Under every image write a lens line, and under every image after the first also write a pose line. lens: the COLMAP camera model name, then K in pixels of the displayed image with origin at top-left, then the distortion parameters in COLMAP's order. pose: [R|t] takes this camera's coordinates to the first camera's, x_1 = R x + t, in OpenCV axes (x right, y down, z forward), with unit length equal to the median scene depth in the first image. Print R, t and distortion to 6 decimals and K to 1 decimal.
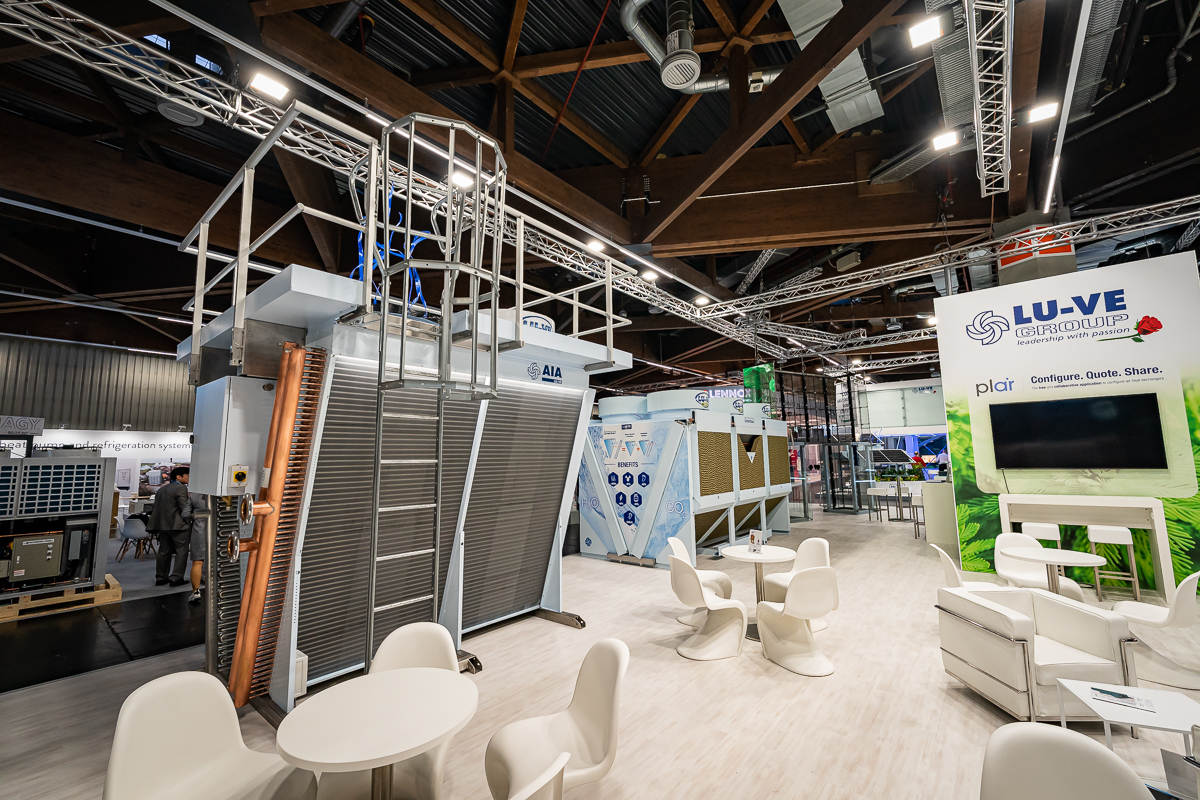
lens RADIAL K [[487.4, 0, 598.2], [0, 487.4, 401.9], [0, 0, 1]] dist [-0.000864, -0.000048]
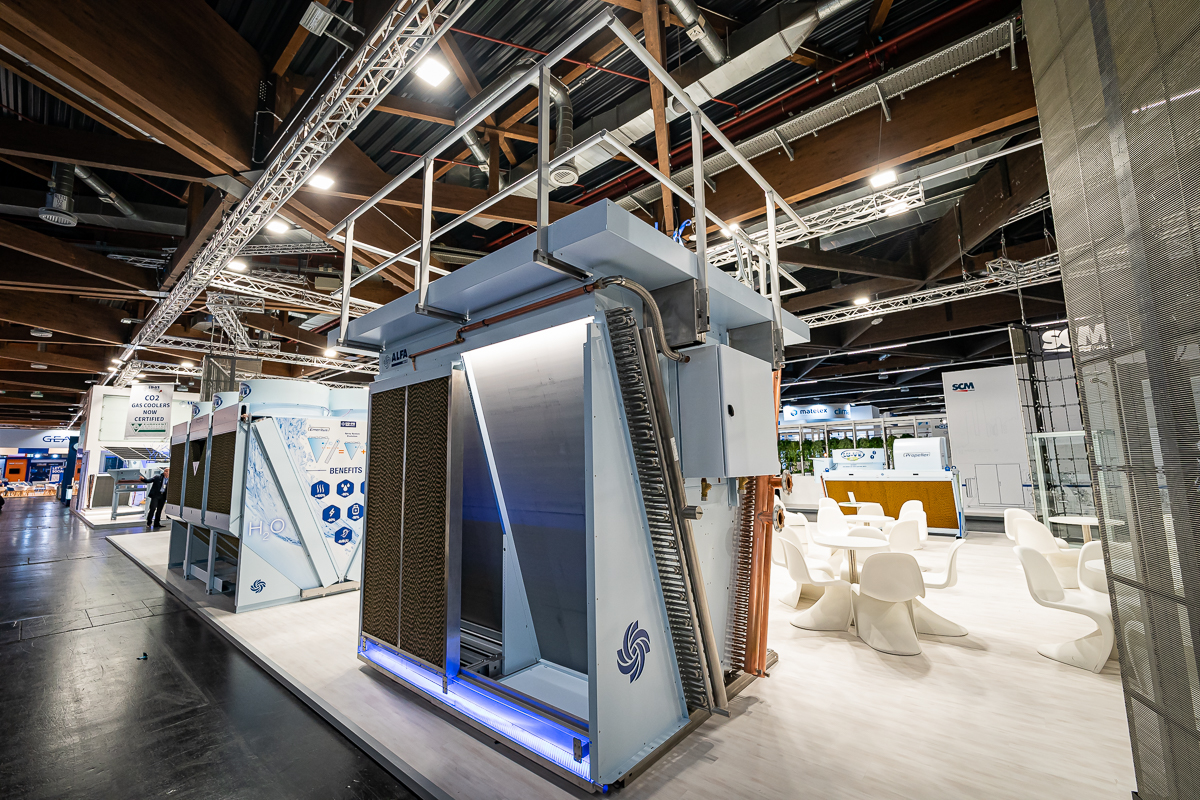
lens RADIAL K [[487.4, 0, 605.6], [0, 487.4, 397.1], [0, 0, 1]] dist [-0.000864, -0.000048]
pose [[0.021608, 0.154712, 0.987723, -0.873288], [-0.095079, 0.983794, -0.152016, 0.104238], [-0.995235, -0.090627, 0.035967, 0.629307]]
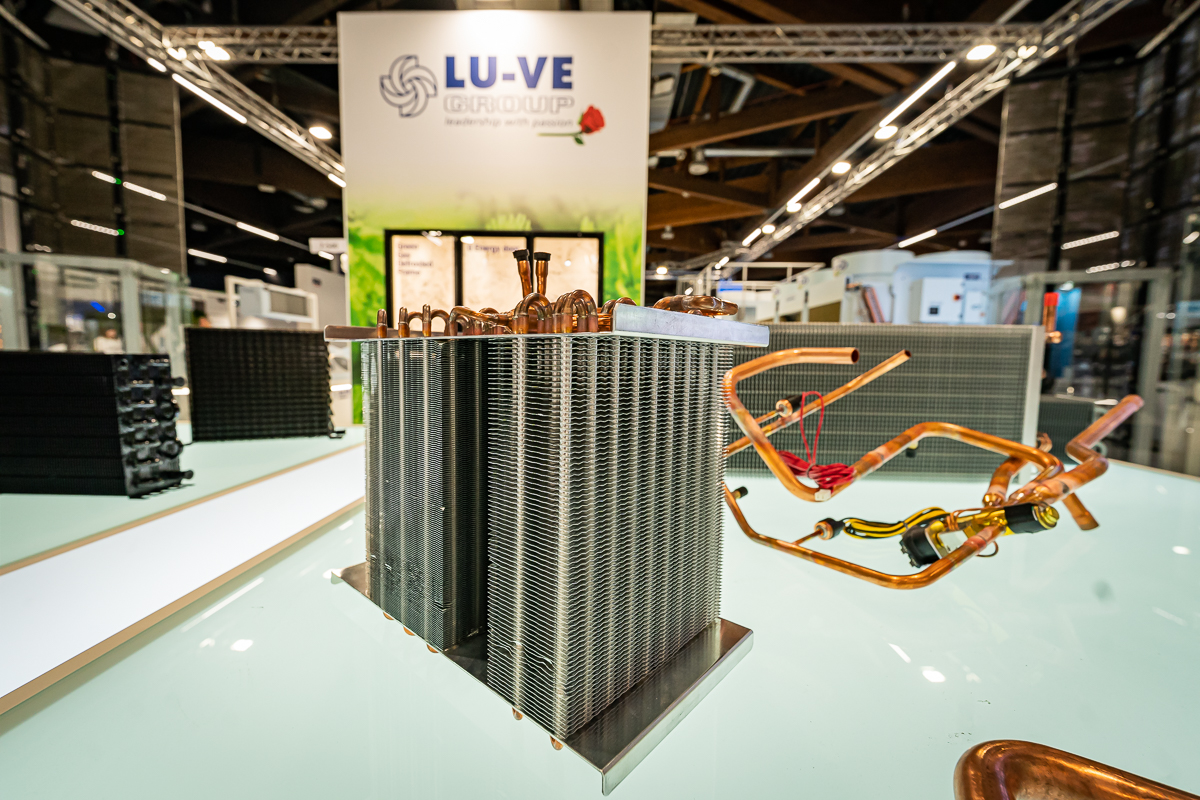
lens RADIAL K [[487.4, 0, 610.7], [0, 487.4, 398.8], [0, 0, 1]] dist [-0.000864, -0.000048]
pose [[0.781381, -0.019053, 0.623763, 0.626061], [-0.101580, 0.982320, 0.157254, 0.099353], [-0.615731, -0.186237, 0.765631, 0.341621]]
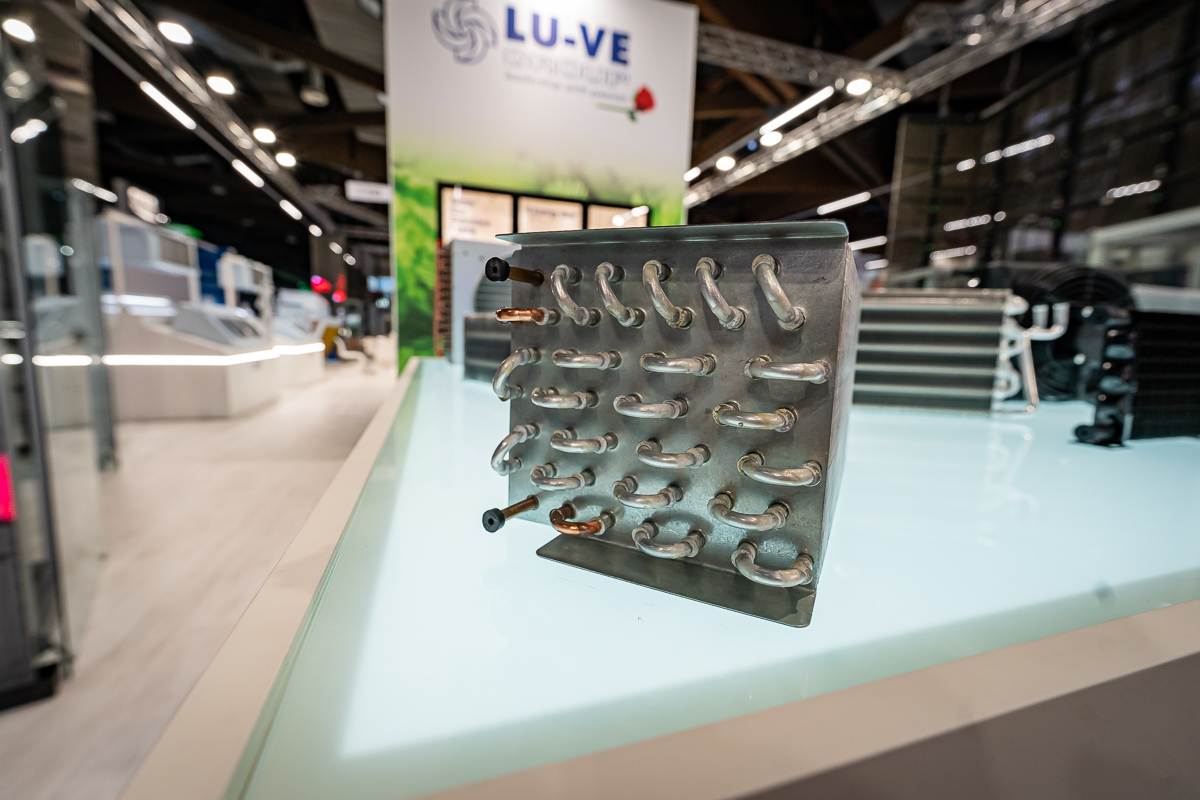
lens RADIAL K [[487.4, 0, 600.4], [0, 487.4, 401.0], [0, 0, 1]] dist [-0.000864, -0.000048]
pose [[0.529670, -0.076873, 0.844713, 0.389694], [-0.136411, 0.975201, 0.174283, 0.141299], [-0.837163, -0.207541, 0.506049, 0.517200]]
